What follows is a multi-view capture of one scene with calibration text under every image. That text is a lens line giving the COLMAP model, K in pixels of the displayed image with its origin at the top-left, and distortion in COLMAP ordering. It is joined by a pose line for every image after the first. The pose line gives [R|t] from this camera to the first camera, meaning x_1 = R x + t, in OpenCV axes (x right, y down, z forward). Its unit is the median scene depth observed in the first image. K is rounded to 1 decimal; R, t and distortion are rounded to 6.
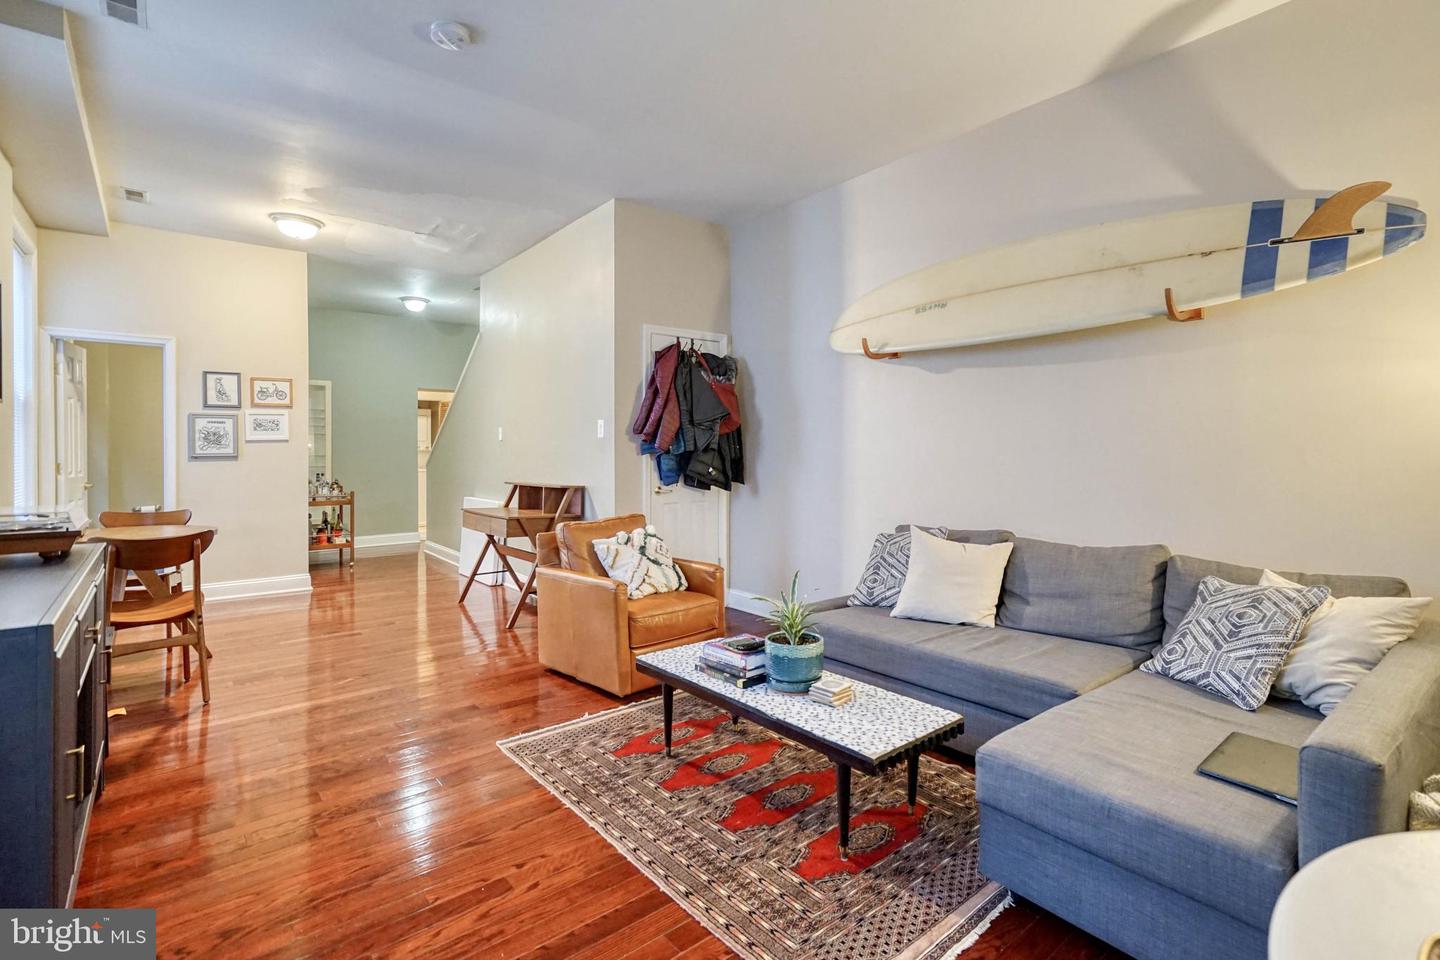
lens RADIAL K [[668.1, 0, 759.4], [0, 668.1, 456.1], [0, 0, 1]] dist [0.005325, 0.005699]
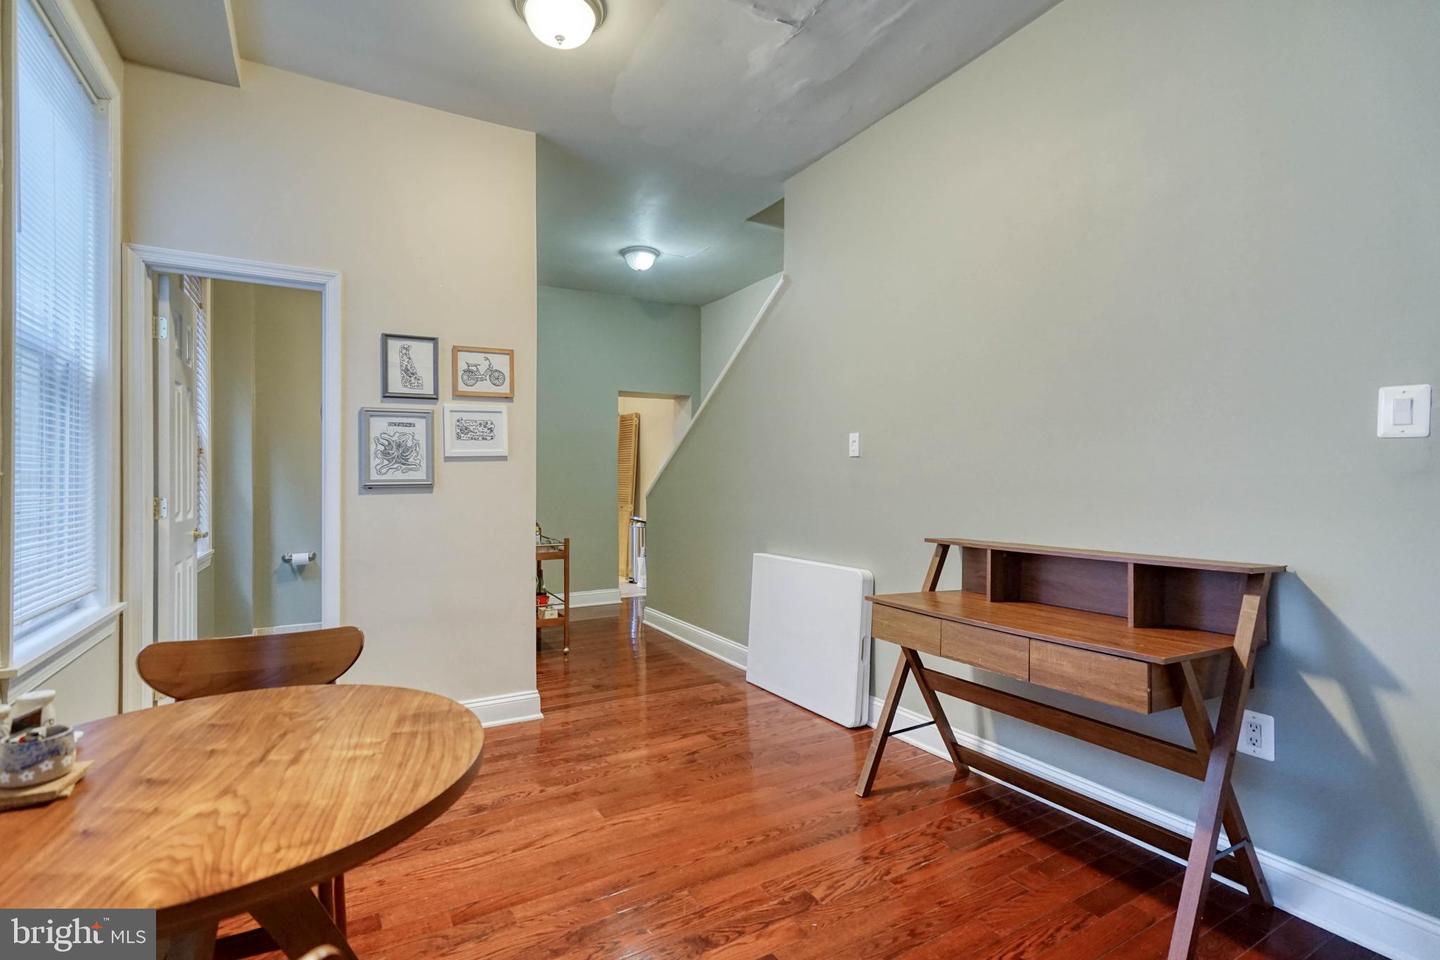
lens RADIAL K [[668.1, 0, 712.4], [0, 668.1, 474.8], [0, 0, 1]] dist [0.005325, 0.005699]
pose [[0.982498, -0.000567, -0.186272, -0.443410], [-0.001665, 0.999929, -0.011827, -0.001904], [0.186266, 0.011930, 0.982427, 0.493413]]
